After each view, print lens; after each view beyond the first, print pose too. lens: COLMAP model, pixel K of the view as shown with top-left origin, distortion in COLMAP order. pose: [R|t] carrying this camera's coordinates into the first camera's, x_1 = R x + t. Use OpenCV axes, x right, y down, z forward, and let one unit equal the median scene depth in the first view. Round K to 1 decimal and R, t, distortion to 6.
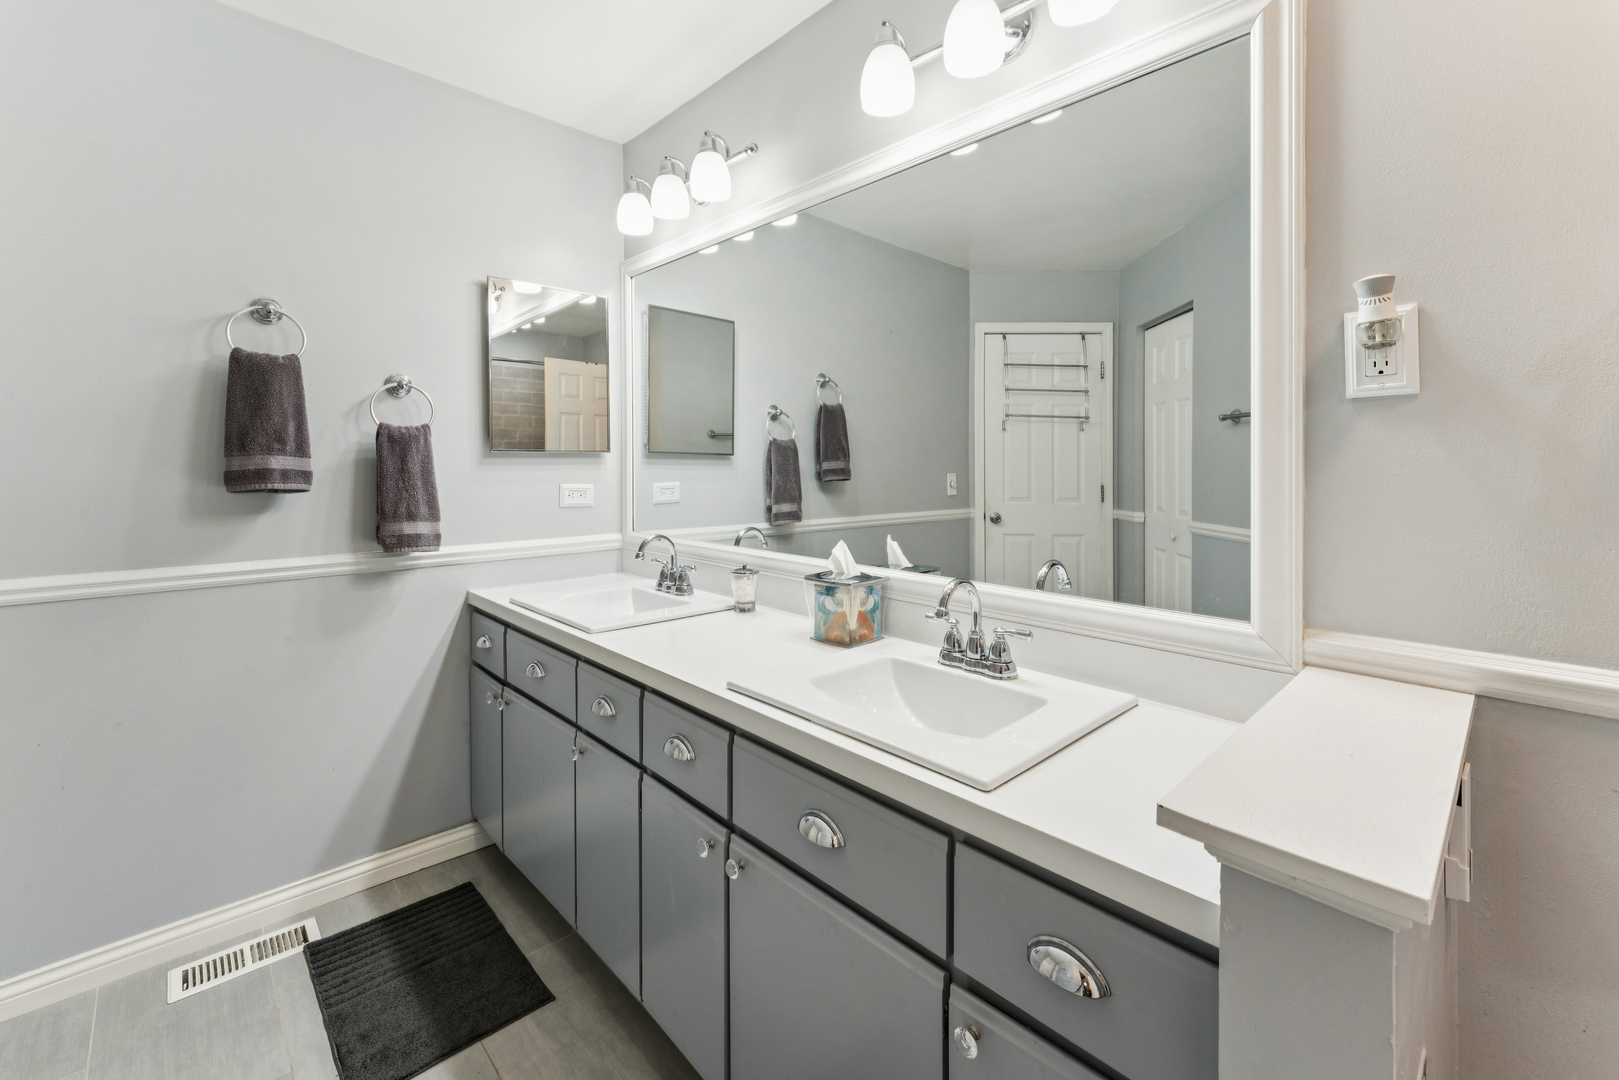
lens RADIAL K [[674.0, 0, 790.5], [0, 674.0, 477.2], [0, 0, 1]] dist [0.000957, -0.000183]
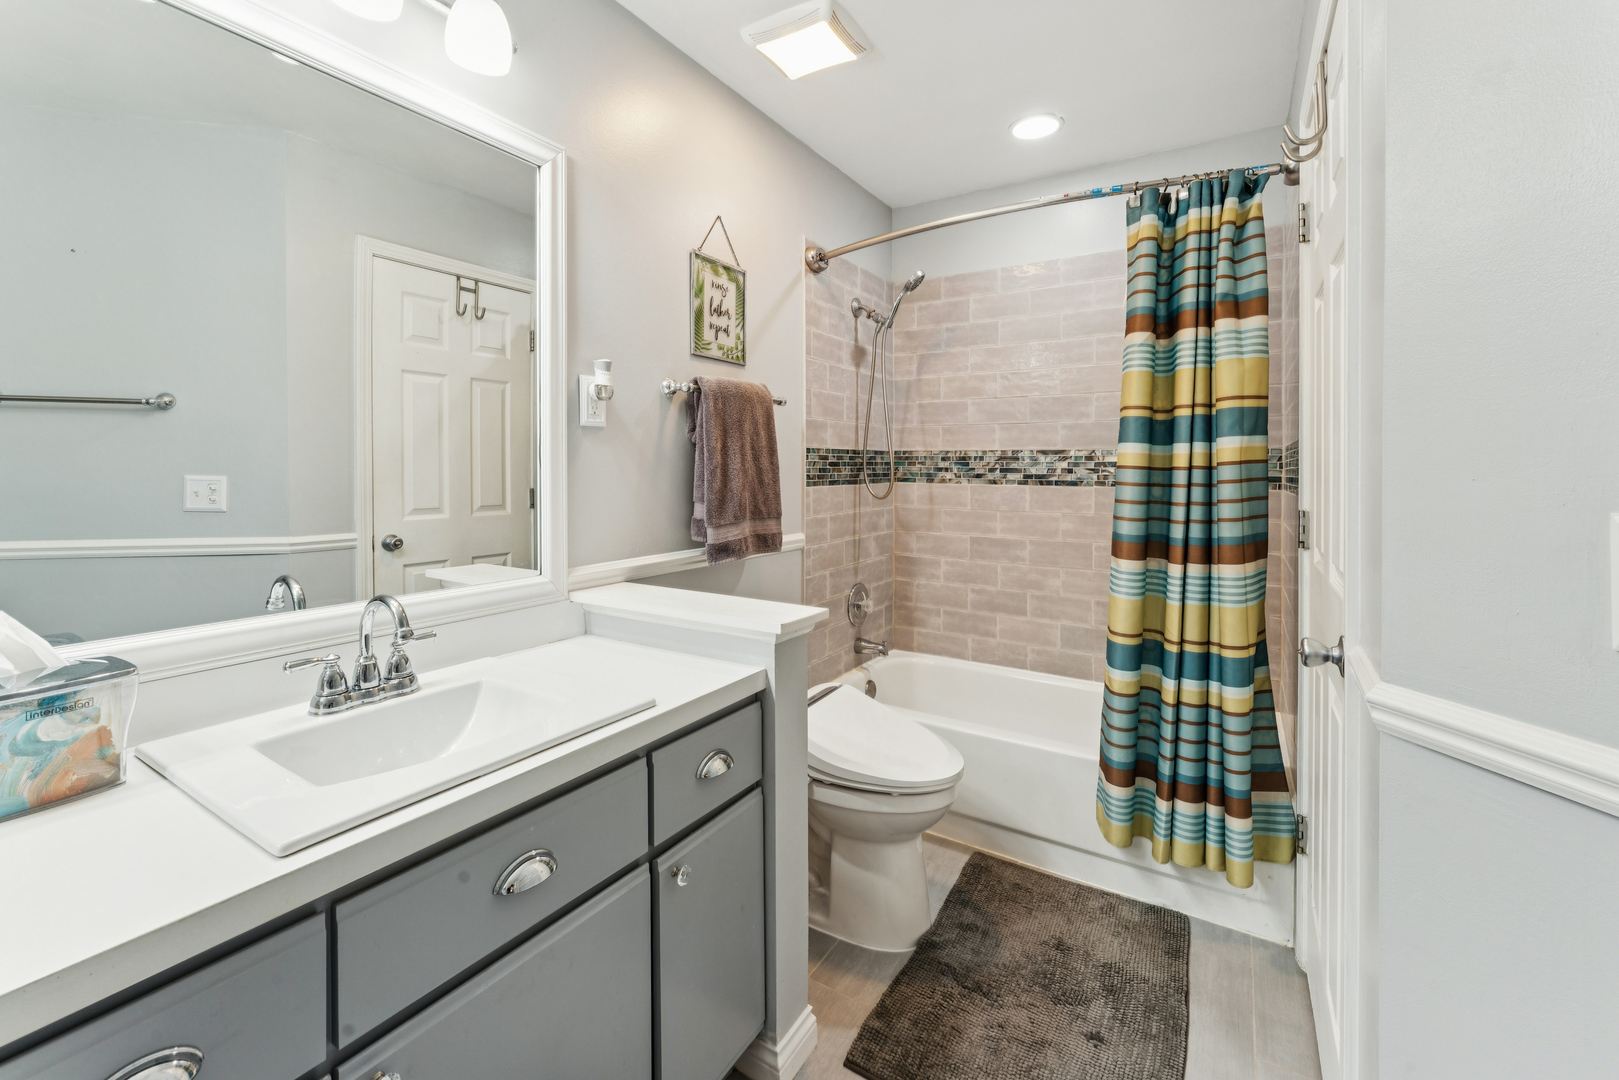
lens RADIAL K [[674.0, 0, 821.2], [0, 674.0, 468.6], [0, 0, 1]] dist [0.000957, -0.000183]
pose [[-0.258028, -0.008248, 0.966102, -0.917359], [0.012080, 0.999858, 0.011762, -0.022807], [-0.966062, 0.014706, -0.257892, 0.839232]]
